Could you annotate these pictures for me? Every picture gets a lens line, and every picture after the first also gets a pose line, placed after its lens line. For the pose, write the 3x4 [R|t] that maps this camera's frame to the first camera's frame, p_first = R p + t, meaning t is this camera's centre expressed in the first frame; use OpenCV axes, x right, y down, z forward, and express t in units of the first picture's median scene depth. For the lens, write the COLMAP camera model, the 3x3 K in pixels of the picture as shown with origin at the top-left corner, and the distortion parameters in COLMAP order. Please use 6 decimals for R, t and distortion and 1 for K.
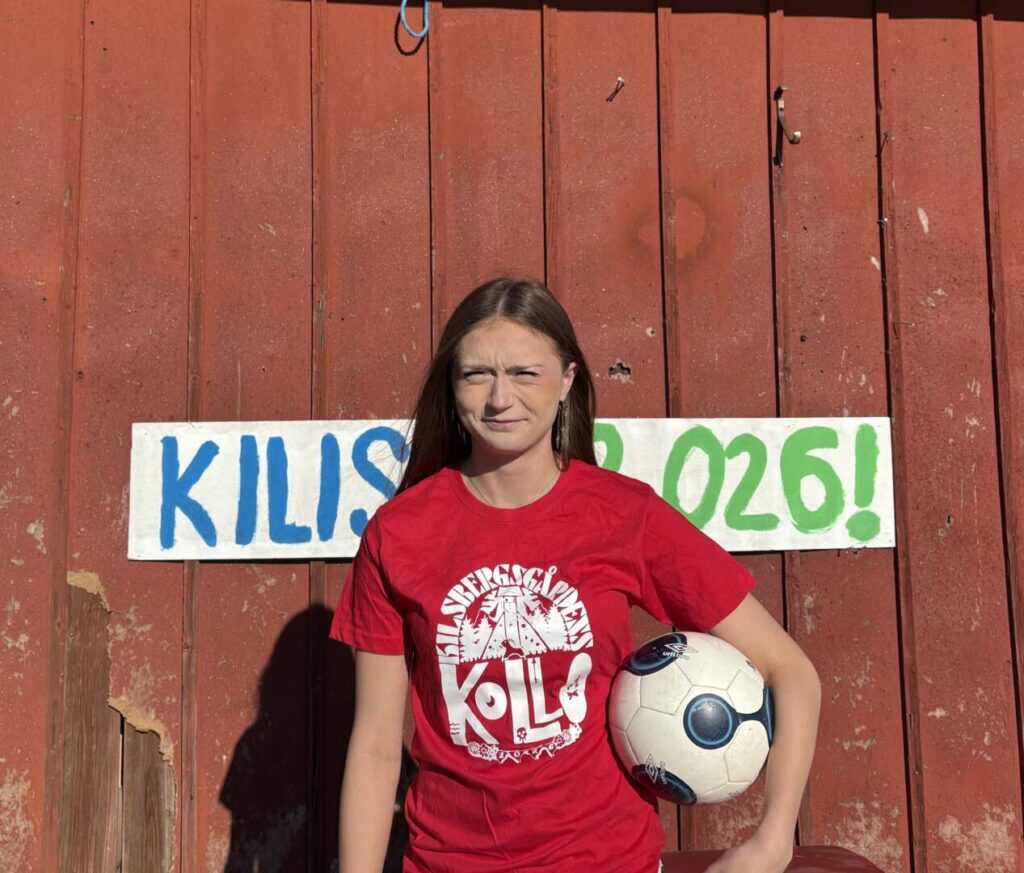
lens RADIAL K [[1699.2, 0, 520.4], [0, 1699.2, 256.5], [0, 0, 1]] dist [0.054811, 0.000000]
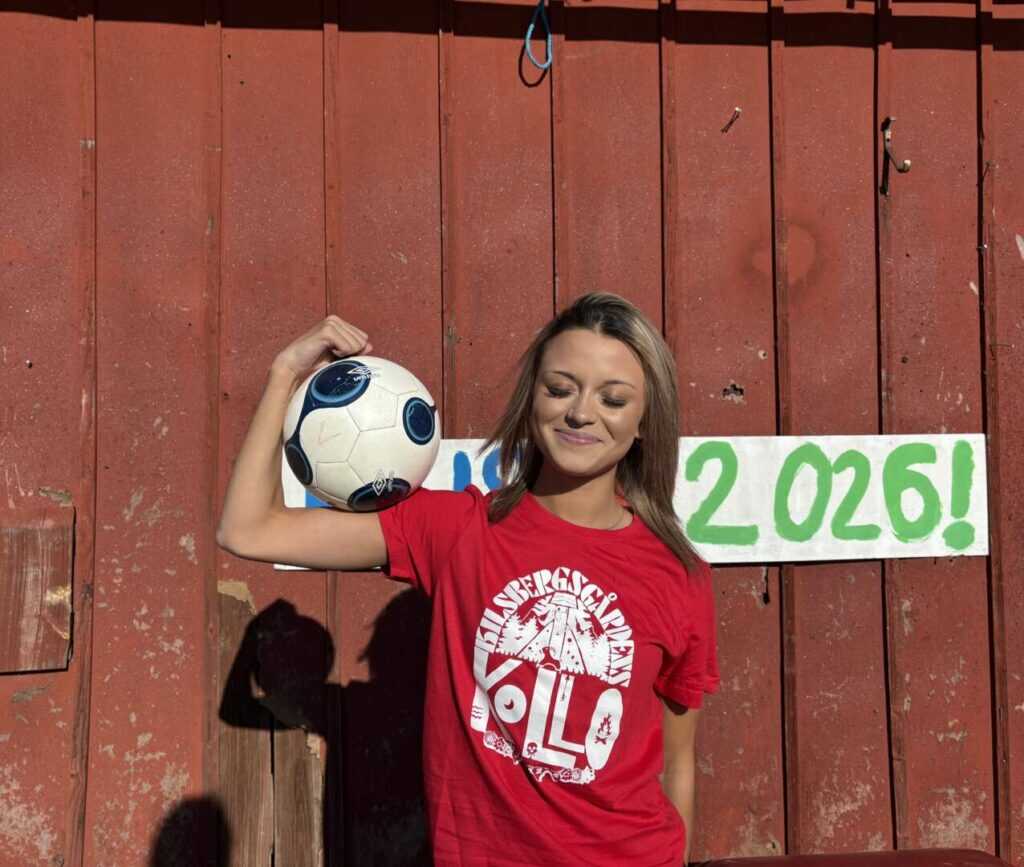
lens RADIAL K [[1013.6, 0, 497.0], [0, 1013.6, 407.0], [0, 0, 1]] dist [0.030296, 0.000000]
pose [[0.998564, 0.001558, -0.053552, -0.053877], [0.003922, 0.994768, 0.102086, 0.011956], [0.053431, -0.102150, 0.993333, 0.364714]]
